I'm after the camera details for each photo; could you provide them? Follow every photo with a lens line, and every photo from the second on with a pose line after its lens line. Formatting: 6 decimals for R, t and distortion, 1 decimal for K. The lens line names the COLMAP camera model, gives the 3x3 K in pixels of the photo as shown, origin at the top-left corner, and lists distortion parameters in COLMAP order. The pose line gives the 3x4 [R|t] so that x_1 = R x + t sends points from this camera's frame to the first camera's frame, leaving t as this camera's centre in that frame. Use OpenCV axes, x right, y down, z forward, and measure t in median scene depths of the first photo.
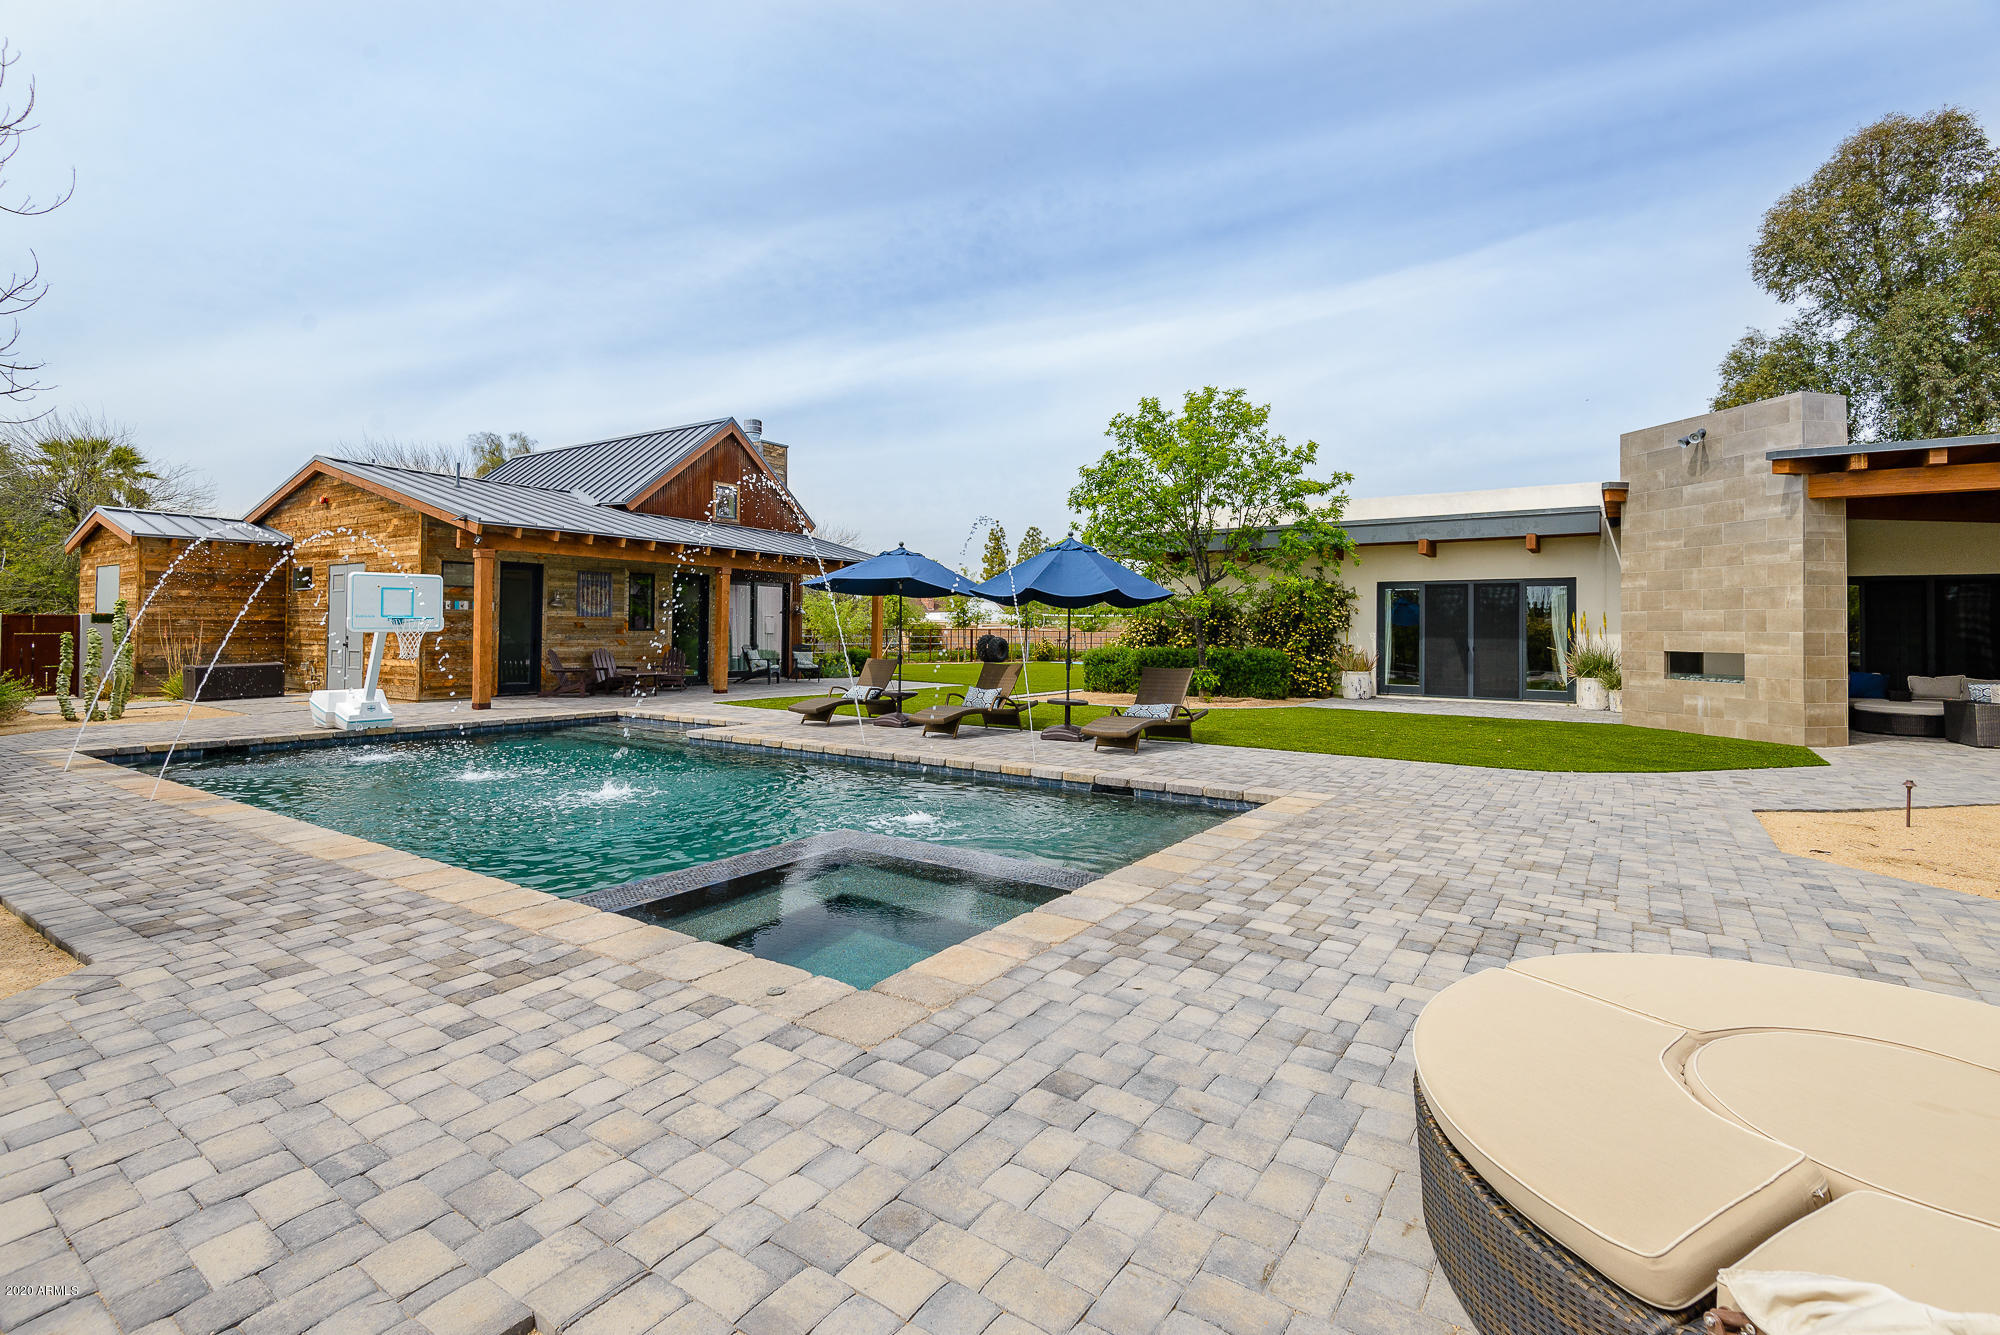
lens RADIAL K [[922.0, 0, 966.3], [0, 922.0, 601.7], [0, 0, 1]] dist [0.025139, -0.012896]
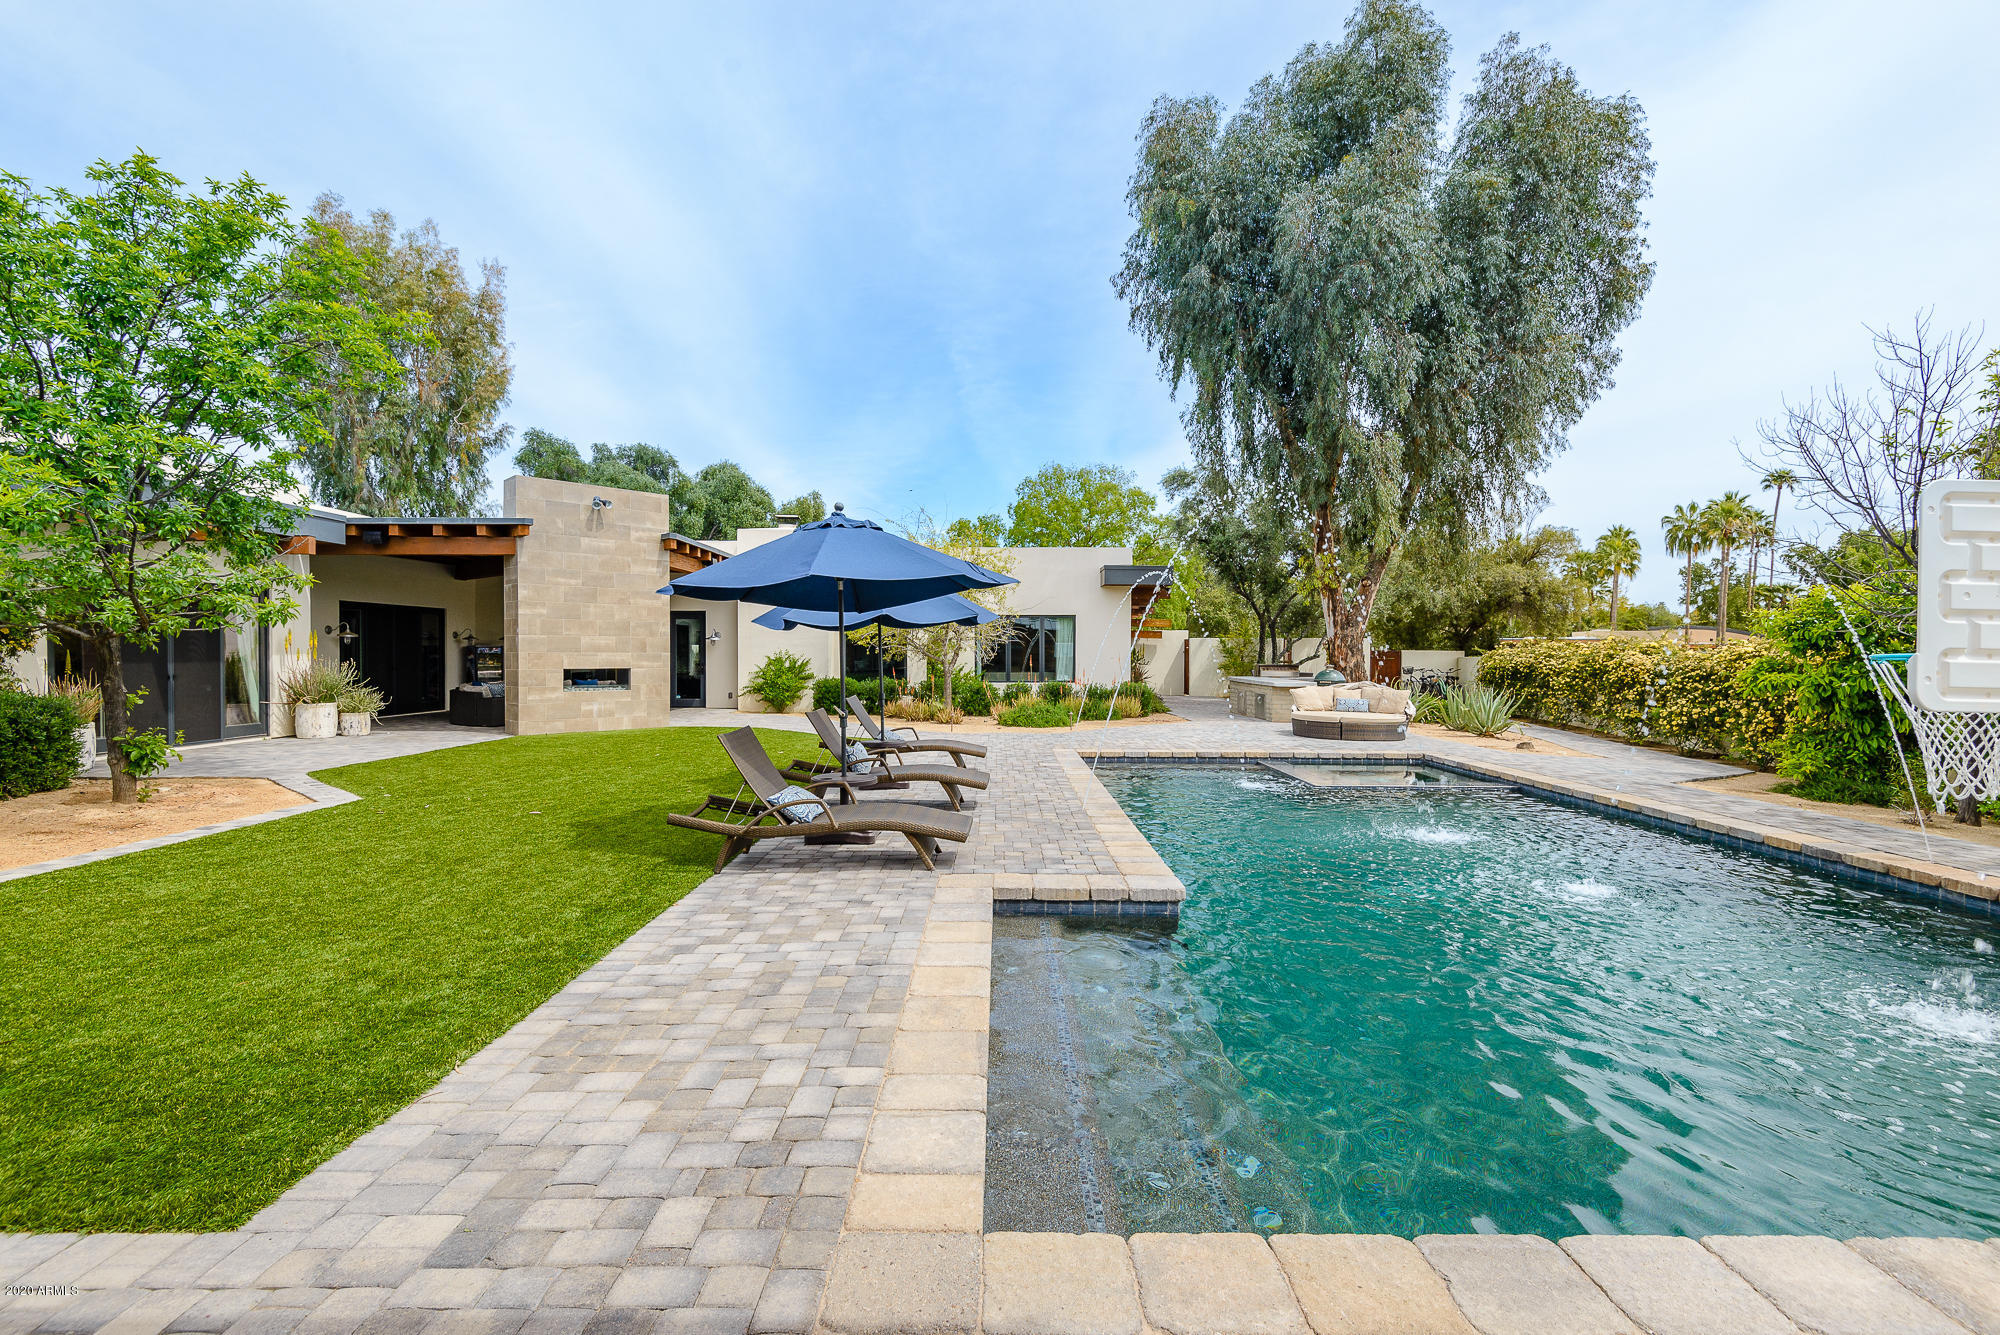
lens RADIAL K [[922.0, 0, 995.7], [0, 922.0, 660.8], [0, 0, 1]] dist [0.025139, -0.012896]
pose [[-0.590772, -0.018514, 0.806626, -0.555996], [-0.033250, 0.999446, -0.001412, 0.025290], [-0.806153, -0.027654, -0.591061, 1.249281]]
